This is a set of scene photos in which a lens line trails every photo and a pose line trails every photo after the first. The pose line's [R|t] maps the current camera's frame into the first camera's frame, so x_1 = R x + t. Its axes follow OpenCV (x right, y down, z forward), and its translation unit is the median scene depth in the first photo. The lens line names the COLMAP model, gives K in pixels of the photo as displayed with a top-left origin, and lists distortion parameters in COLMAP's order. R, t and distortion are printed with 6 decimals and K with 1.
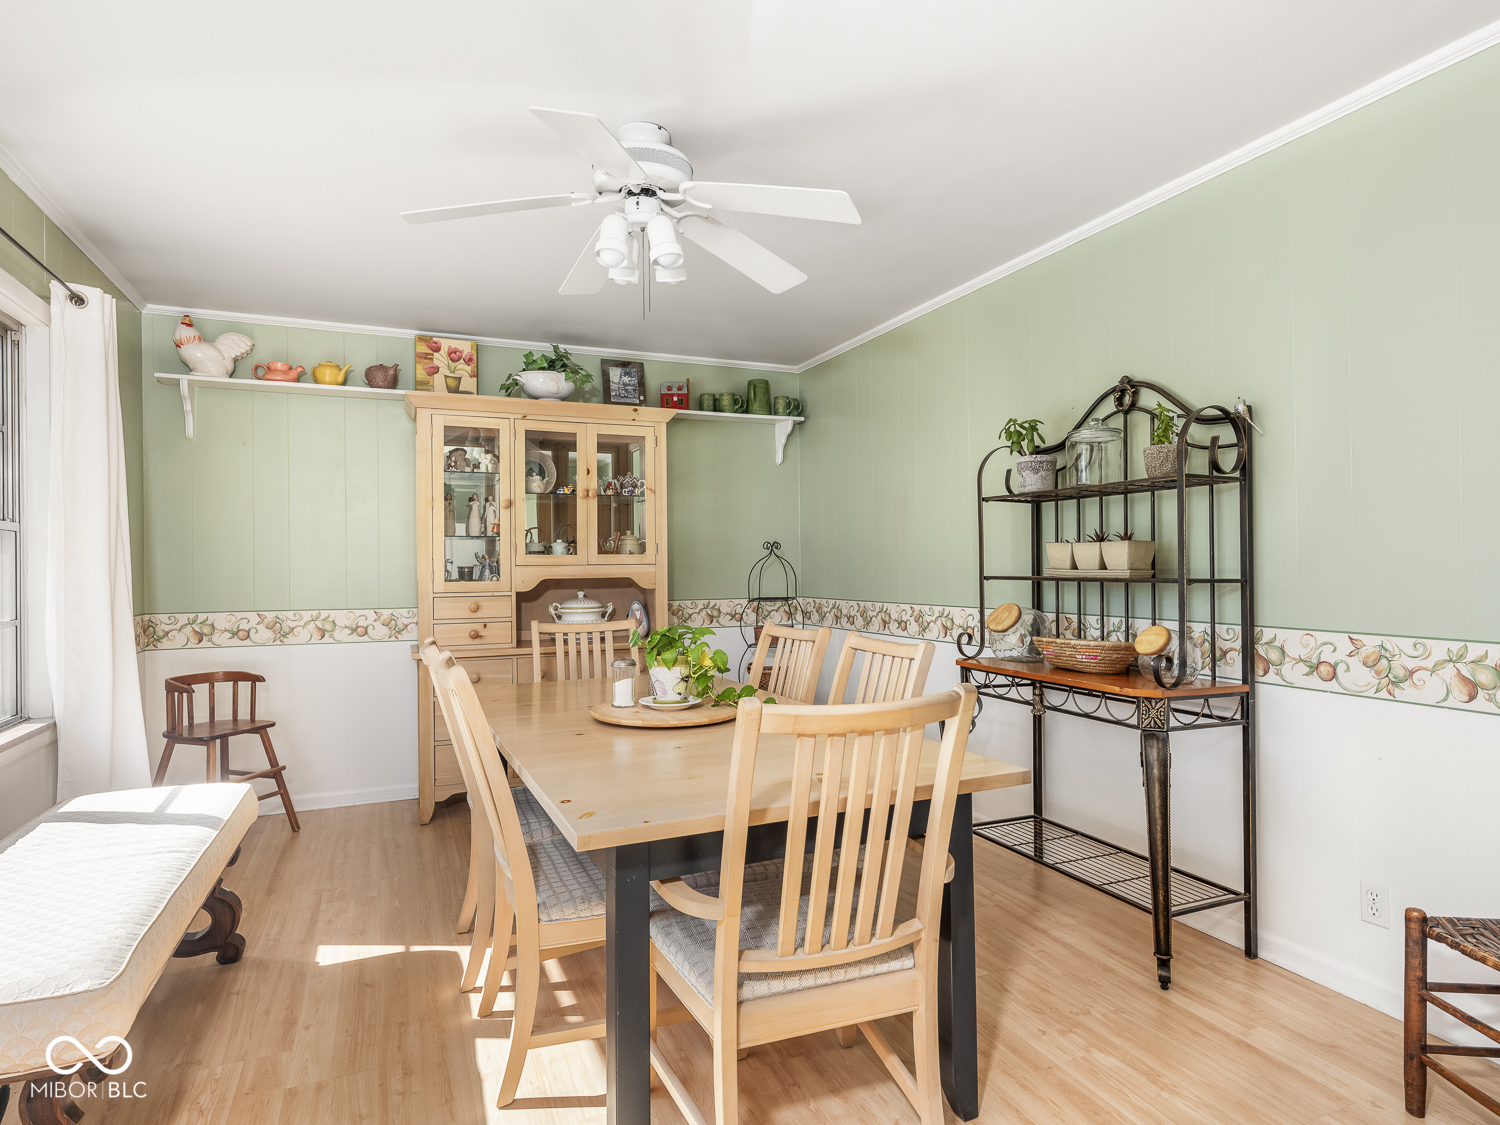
lens RADIAL K [[847.8, 0, 733.5], [0, 847.8, 557.0], [0, 0, 1]] dist [0.024121, 0.007380]
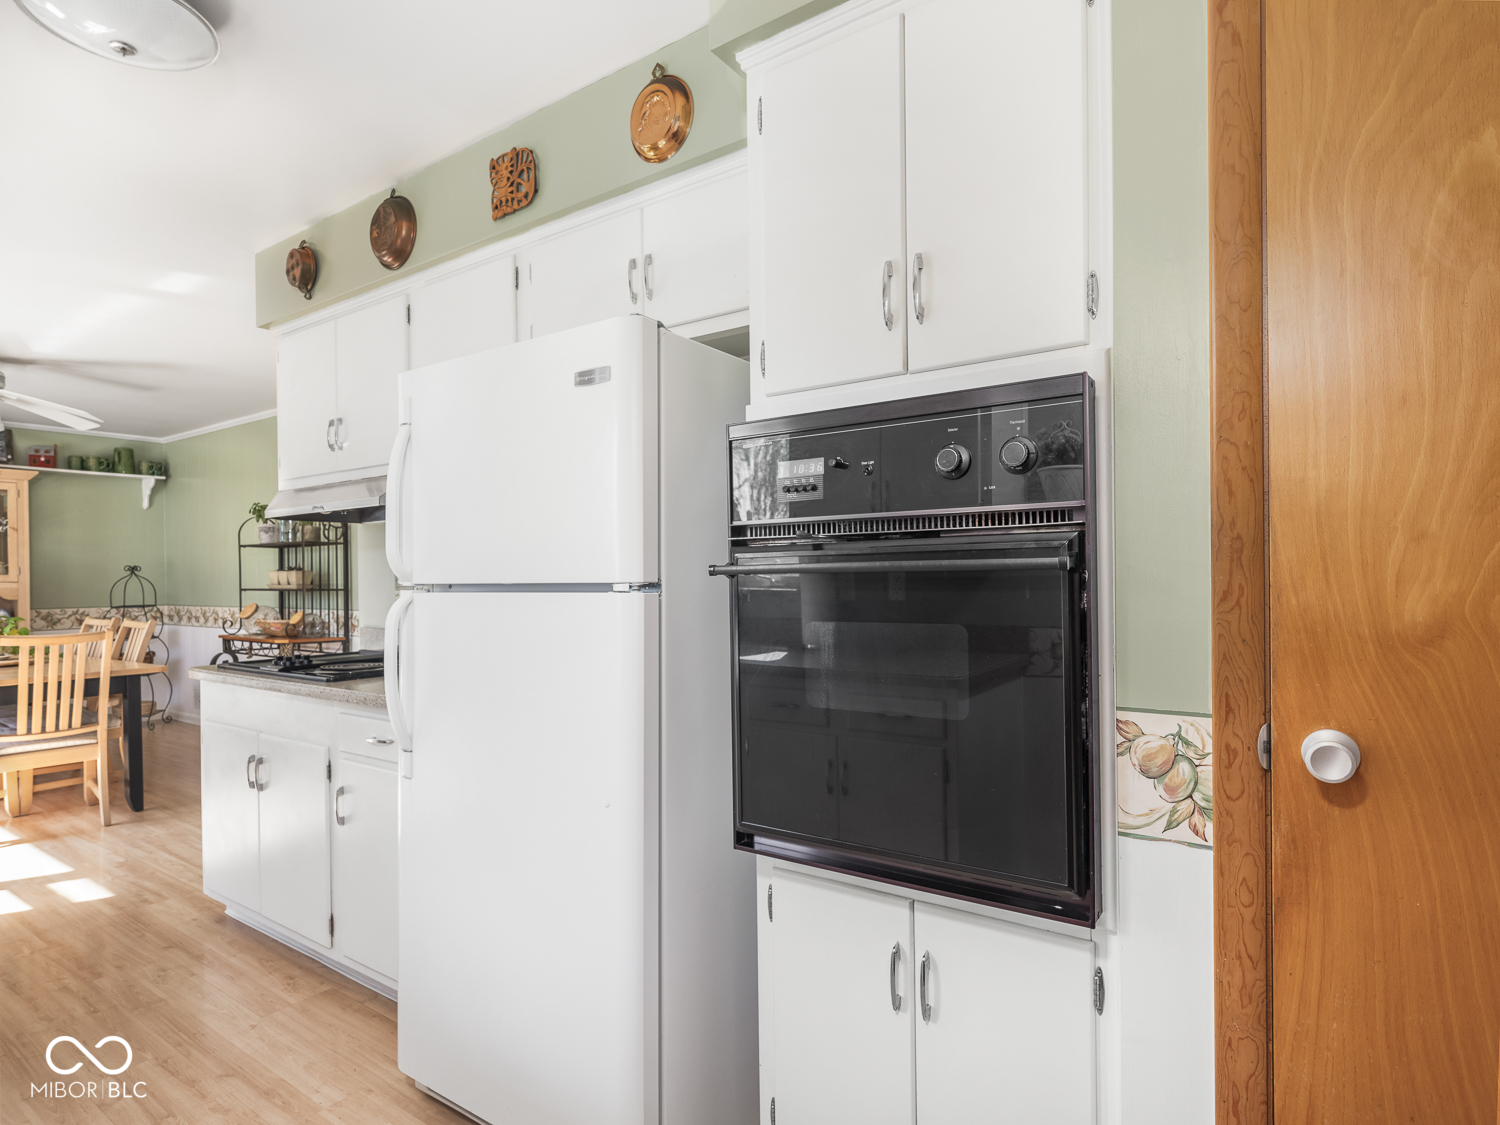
lens RADIAL K [[847.8, 0, 715.6], [0, 847.8, 582.3], [0, 0, 1]] dist [0.024121, 0.007380]
pose [[0.872164, -0.001243, 0.489212, 0.220488], [-0.005128, 0.999919, 0.011683, -0.013739], [-0.489187, -0.012698, 0.872087, -0.825535]]
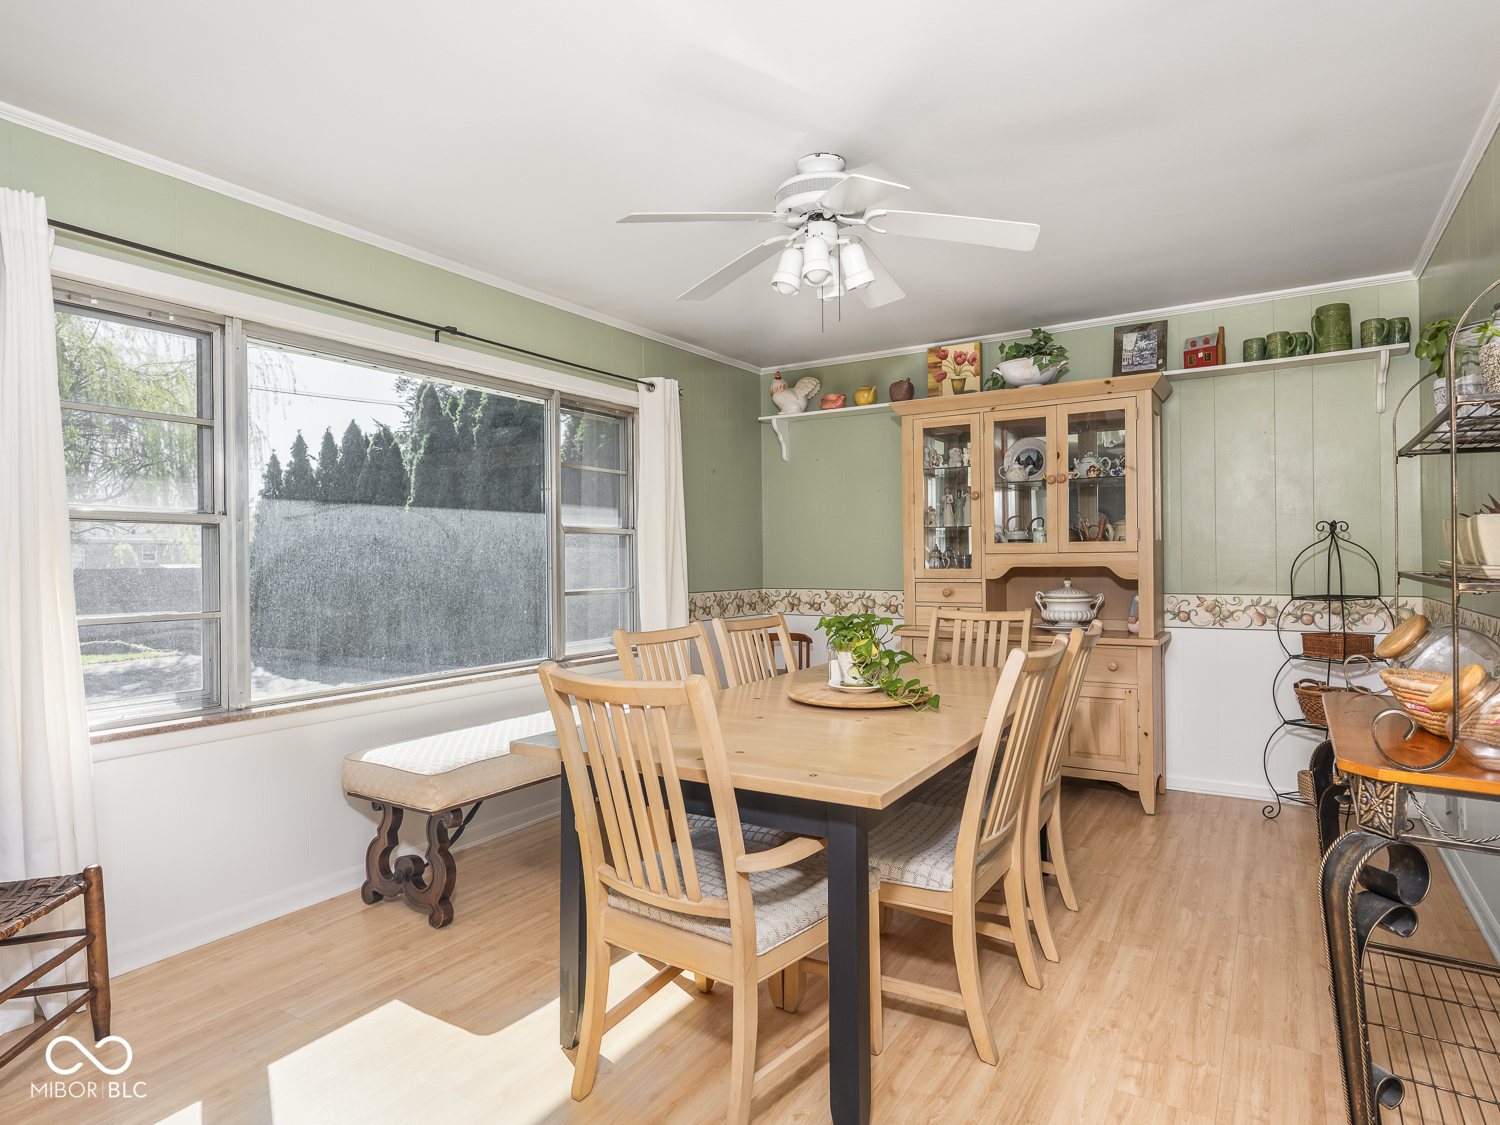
lens RADIAL K [[847.8, 0, 761.6], [0, 847.8, 558.9], [0, 0, 1]] dist [0.024121, 0.007380]
pose [[0.584942, 0.005186, -0.811058, 0.417976], [0.012265, 0.999809, 0.015239, -0.002725], [0.810982, -0.018862, 0.584767, 0.167505]]
